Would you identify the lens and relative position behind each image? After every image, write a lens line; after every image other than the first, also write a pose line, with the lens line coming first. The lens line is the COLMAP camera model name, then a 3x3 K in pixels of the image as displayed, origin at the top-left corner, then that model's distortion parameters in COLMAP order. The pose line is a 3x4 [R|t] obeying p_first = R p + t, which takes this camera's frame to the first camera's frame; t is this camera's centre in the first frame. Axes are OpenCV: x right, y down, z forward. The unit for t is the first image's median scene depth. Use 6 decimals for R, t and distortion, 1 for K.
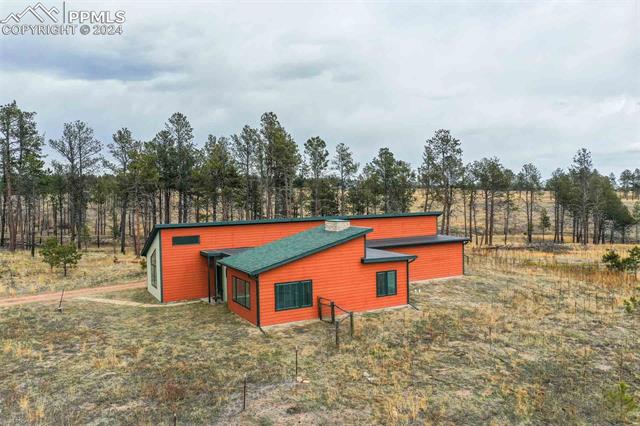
lens RADIAL K [[517.7, 0, 335.3], [0, 517.7, 212.6], [0, 0, 1]] dist [0.006797, 0.002547]
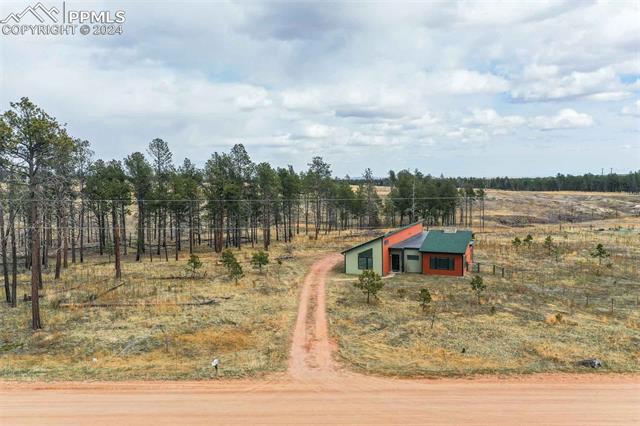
lens RADIAL K [[517.7, 0, 335.3], [0, 517.7, 212.6], [0, 0, 1]] dist [0.006797, 0.002547]
pose [[0.767335, -0.035983, 0.640236, -0.749799], [0.020529, 0.999291, 0.031557, -0.054490], [-0.640918, -0.011072, 0.767530, -0.149550]]
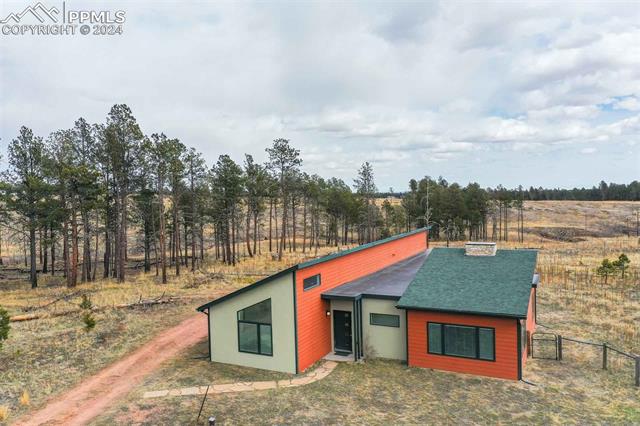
lens RADIAL K [[506.2, 0, 326.7], [0, 506.2, 212.9], [0, 0, 1]] dist [0.007083, 0.003584]
pose [[0.813132, -0.023614, 0.581601, -0.312320], [0.028976, 0.999580, 0.000073, -0.019595], [-0.581358, 0.016793, 0.813474, 0.189317]]
